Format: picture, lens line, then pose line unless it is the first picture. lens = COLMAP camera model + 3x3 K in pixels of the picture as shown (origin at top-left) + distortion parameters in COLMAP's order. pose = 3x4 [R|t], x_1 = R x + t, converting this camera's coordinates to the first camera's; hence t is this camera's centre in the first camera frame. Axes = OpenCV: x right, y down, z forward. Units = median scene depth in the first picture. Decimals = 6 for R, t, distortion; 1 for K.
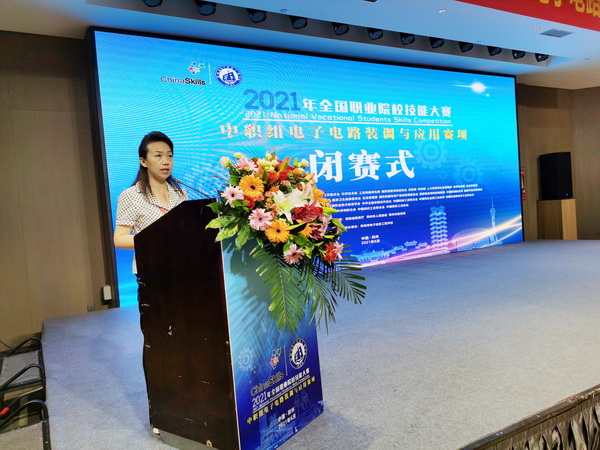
lens RADIAL K [[470.6, 0, 300.2], [0, 470.6, 221.8], [0, 0, 1]] dist [0.034988, -0.023876]
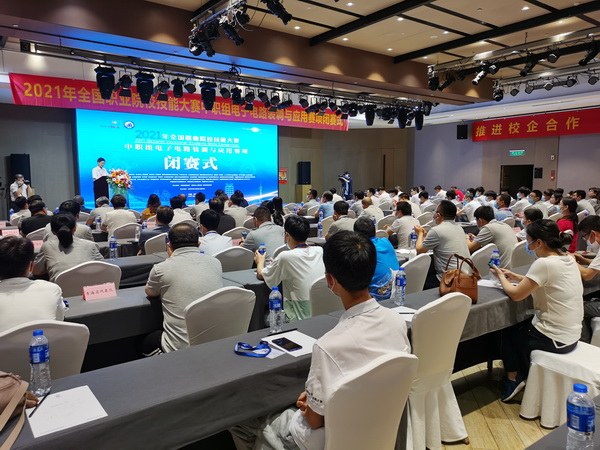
lens RADIAL K [[470.6, 0, 301.8], [0, 470.6, 227.6], [0, 0, 1]] dist [0.034988, -0.023876]
pose [[0.990983, 0.058205, 0.120686, 0.411255], [-0.065832, 0.996013, 0.060201, 0.021278], [-0.116701, -0.067604, 0.990864, -1.388277]]
